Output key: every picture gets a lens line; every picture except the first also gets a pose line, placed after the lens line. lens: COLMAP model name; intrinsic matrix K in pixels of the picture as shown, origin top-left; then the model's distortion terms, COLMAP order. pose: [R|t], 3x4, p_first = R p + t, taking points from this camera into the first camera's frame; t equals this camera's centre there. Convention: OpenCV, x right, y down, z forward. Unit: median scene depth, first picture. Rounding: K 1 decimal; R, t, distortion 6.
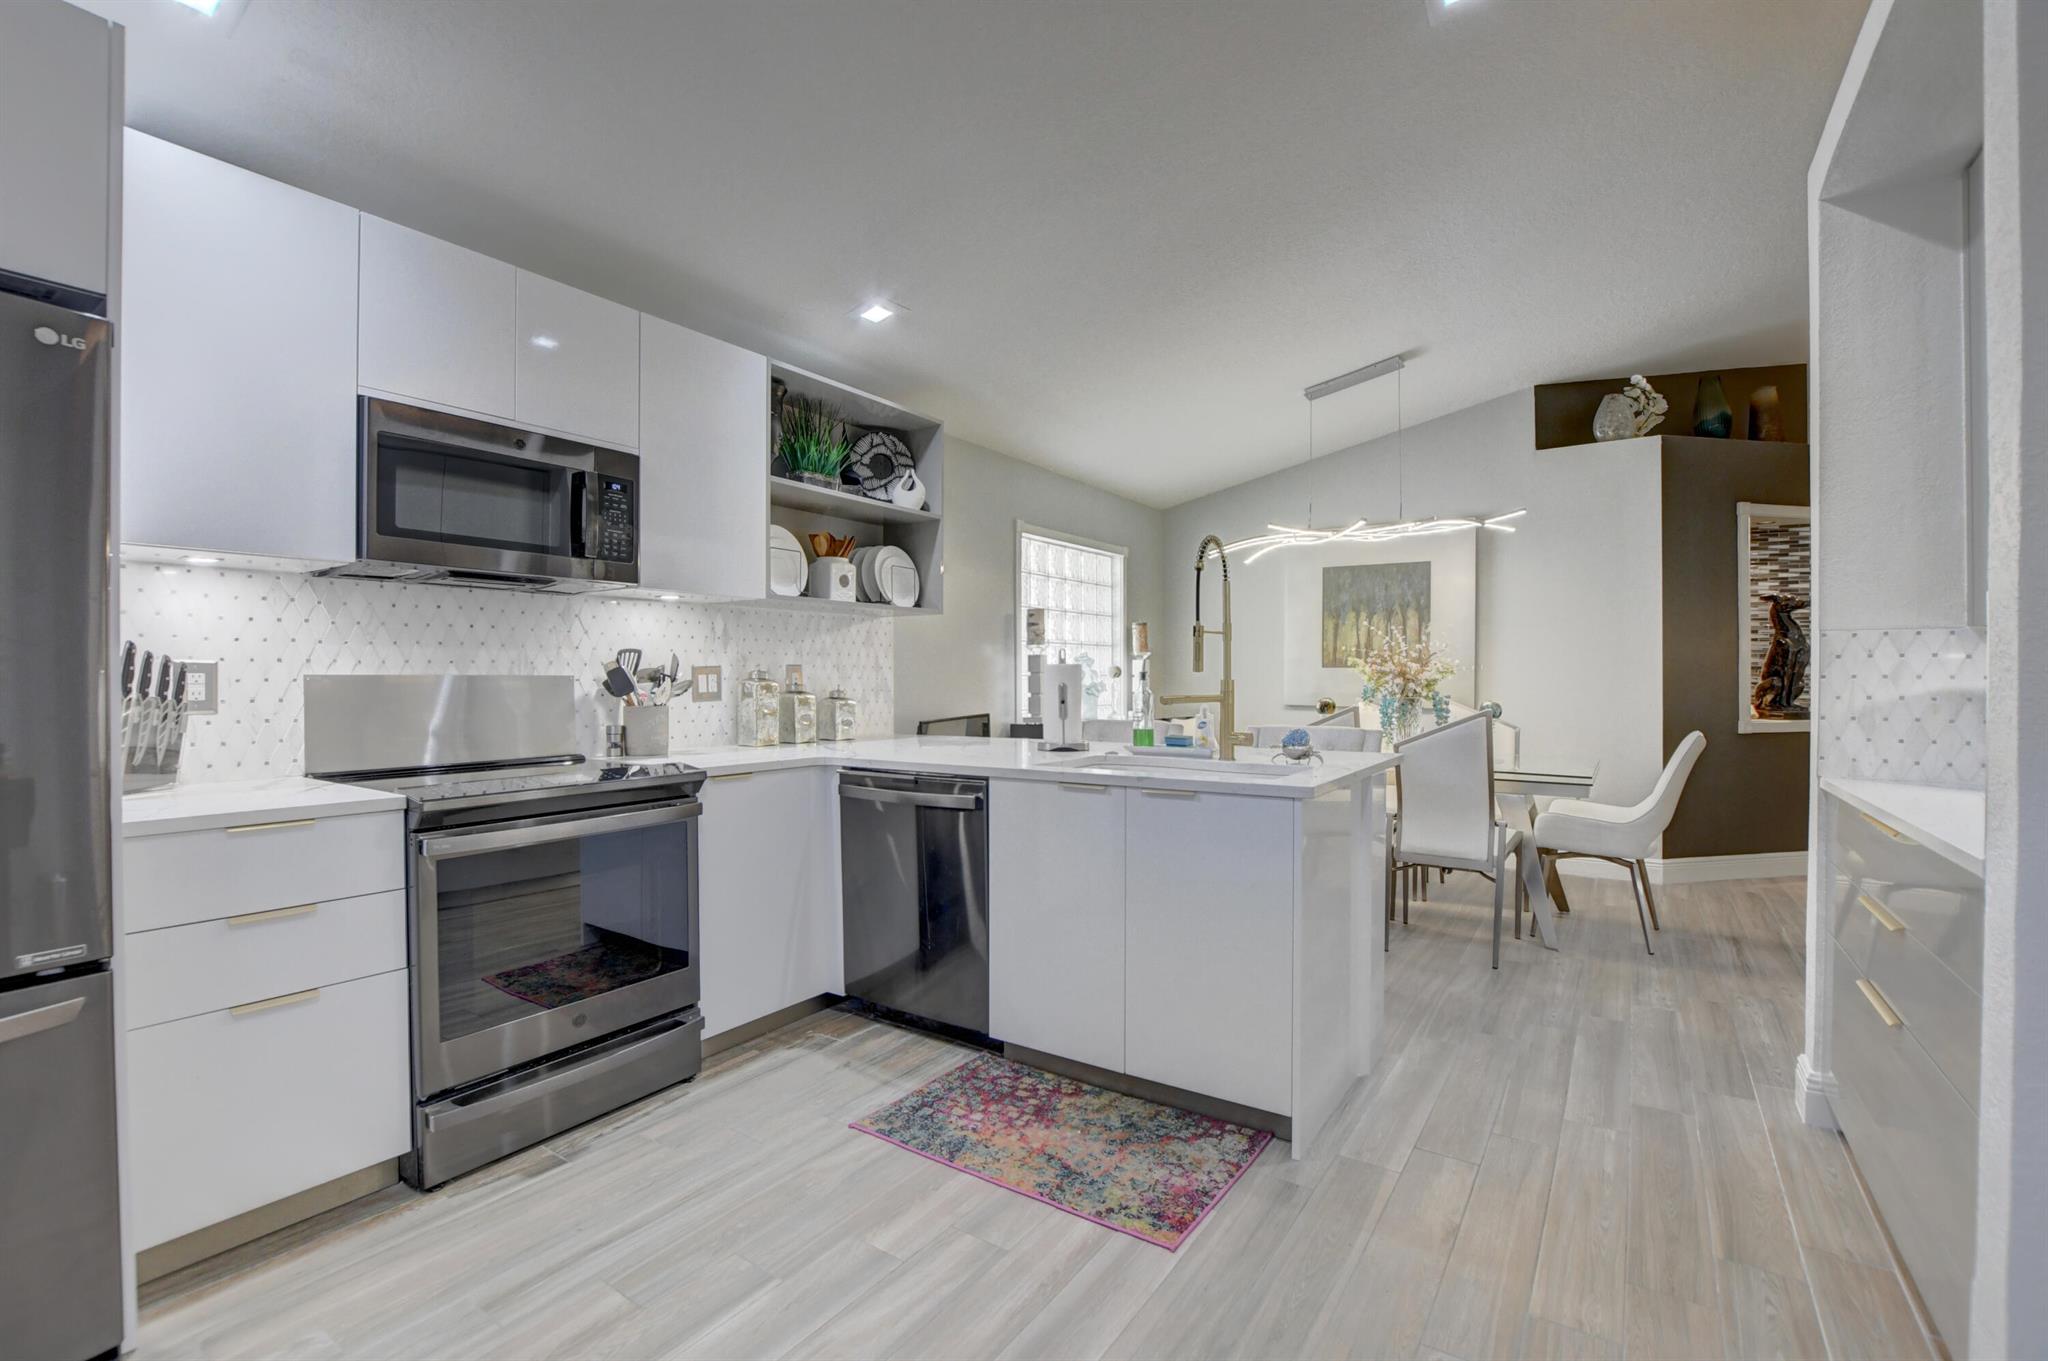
lens RADIAL K [[905.4, 0, 1005.2], [0, 905.4, 682.3], [0, 0, 1]] dist [-0.030474, 0.000502]
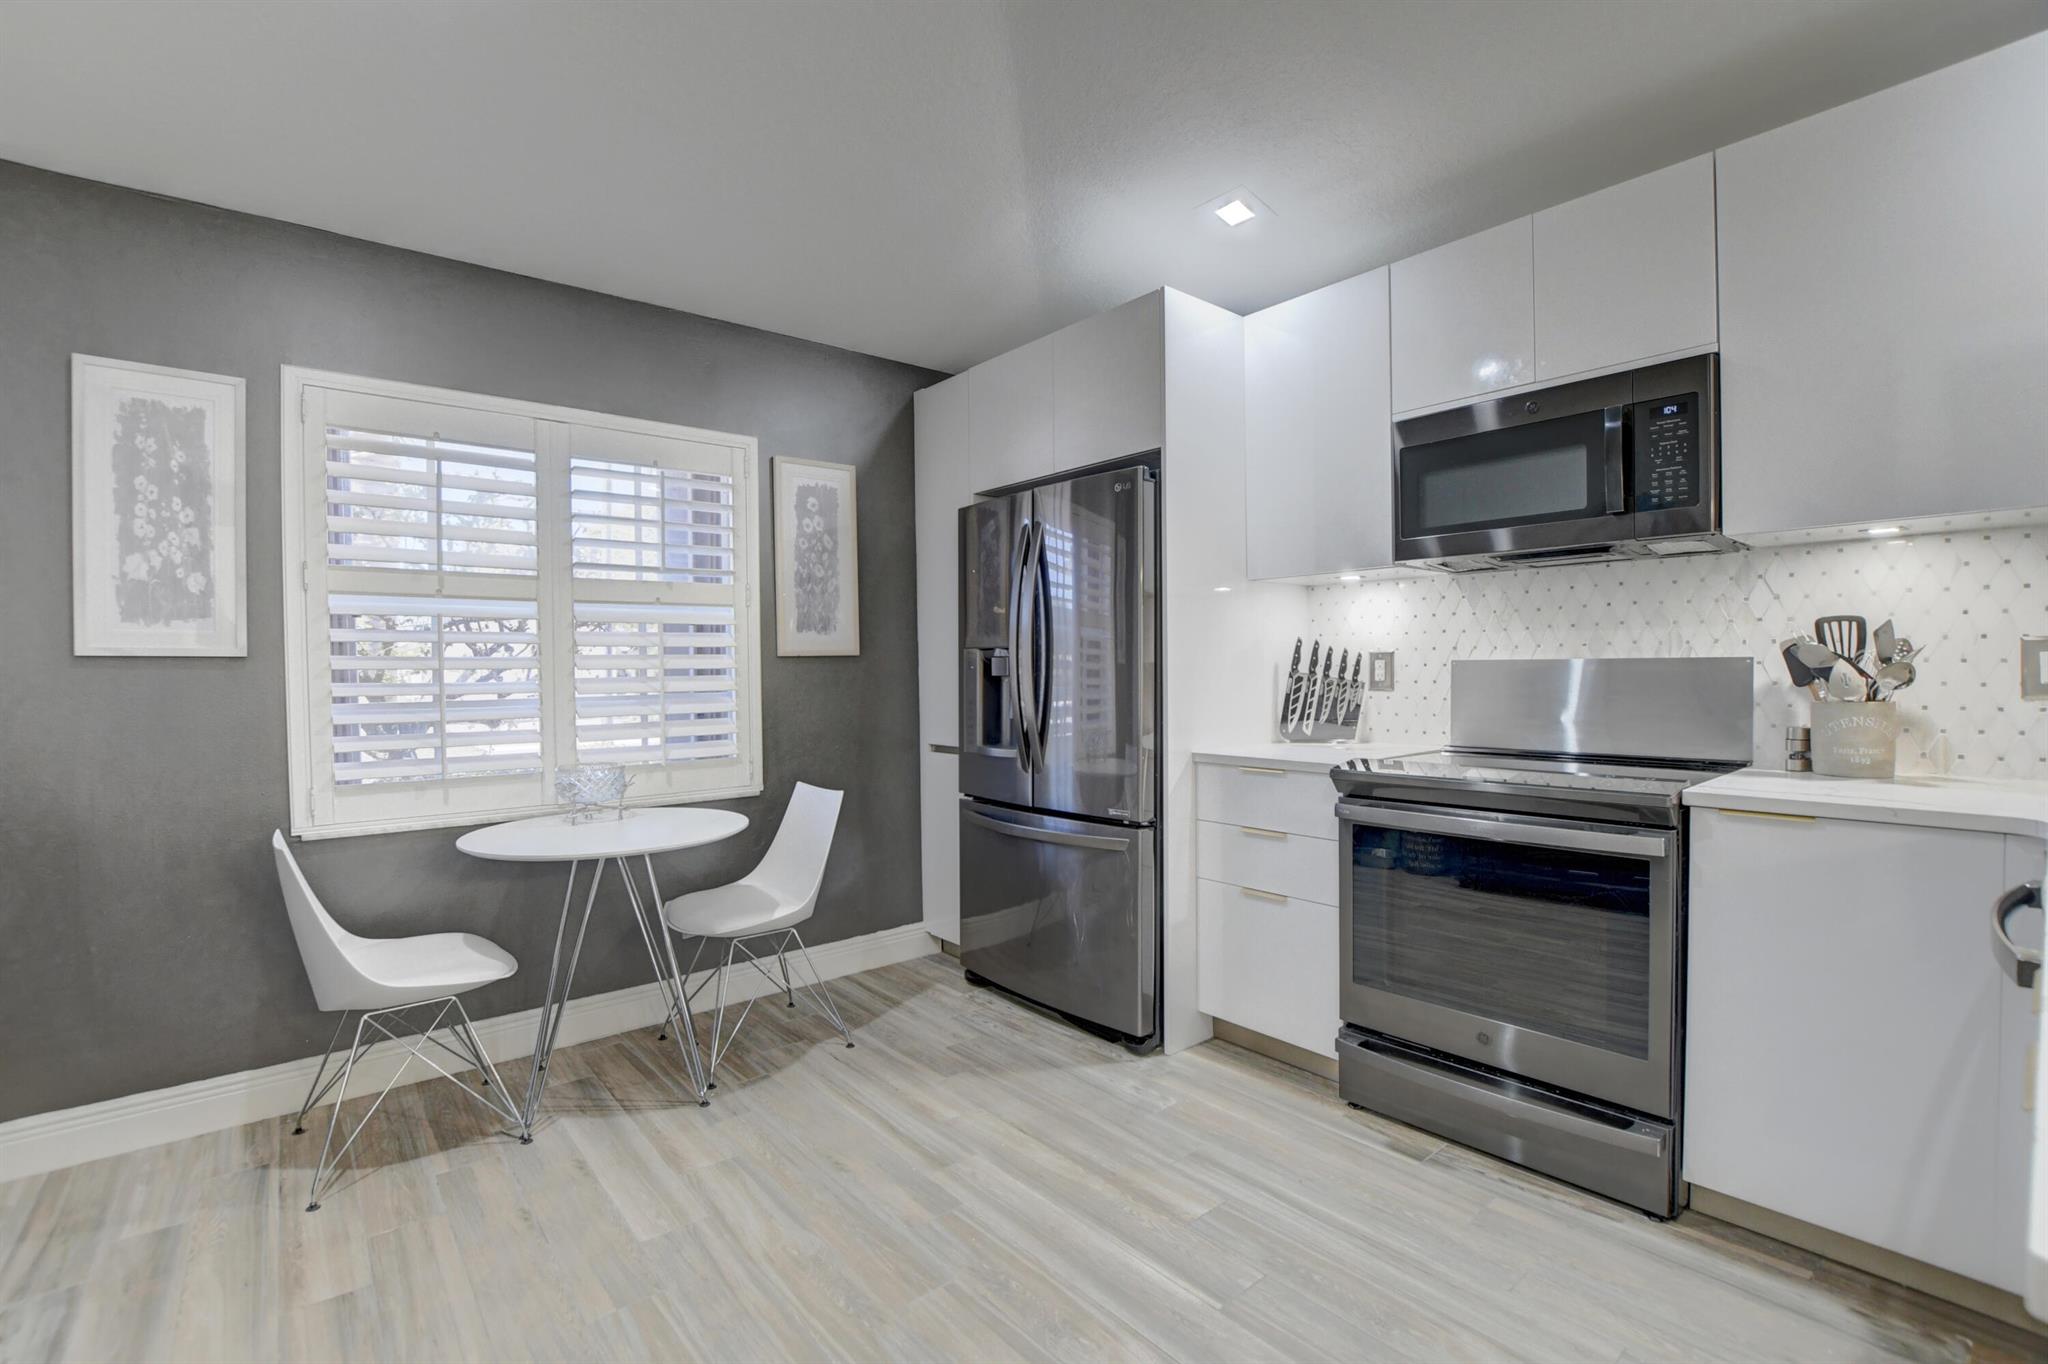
lens RADIAL K [[905.4, 0, 1005.2], [0, 905.4, 683.8], [0, 0, 1]] dist [-0.030474, 0.000502]
pose [[-0.273446, 0.022386, -0.961627, 0.503459], [0.009130, 0.999745, 0.020677, -0.007474], [0.961844, -0.003126, -0.273580, 0.748281]]
